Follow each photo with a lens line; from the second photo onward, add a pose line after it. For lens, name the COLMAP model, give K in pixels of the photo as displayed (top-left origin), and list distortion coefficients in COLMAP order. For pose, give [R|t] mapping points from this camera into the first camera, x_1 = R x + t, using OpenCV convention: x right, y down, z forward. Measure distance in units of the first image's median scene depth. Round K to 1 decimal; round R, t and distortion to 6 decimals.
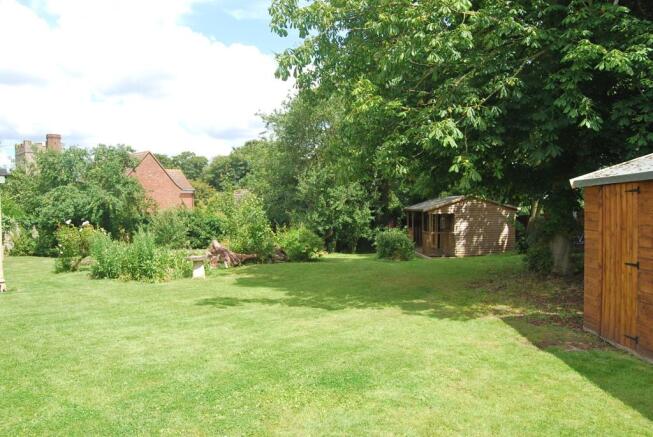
lens RADIAL K [[516.9, 0, 326.4], [0, 516.9, 217.4], [0, 0, 1]] dist [-0.079008, 0.013688]
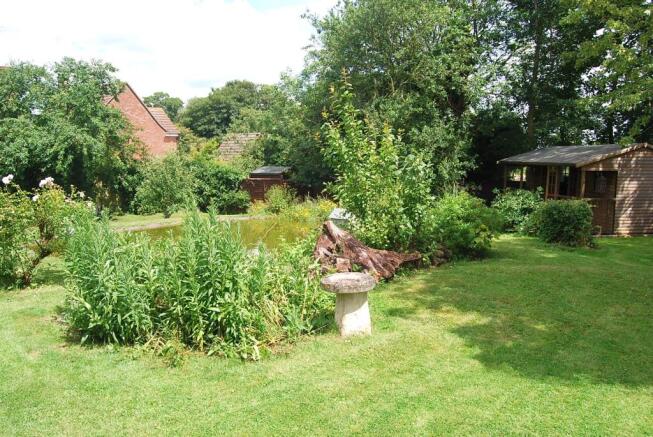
lens RADIAL K [[516.9, 0, 327.6], [0, 516.9, 217.4], [0, 0, 1]] dist [-0.079008, 0.013688]
pose [[0.997941, 0.009258, 0.063461, -0.143289], [-0.015415, 0.995142, 0.097233, -0.003096], [-0.062252, -0.098012, 0.993236, 0.304148]]
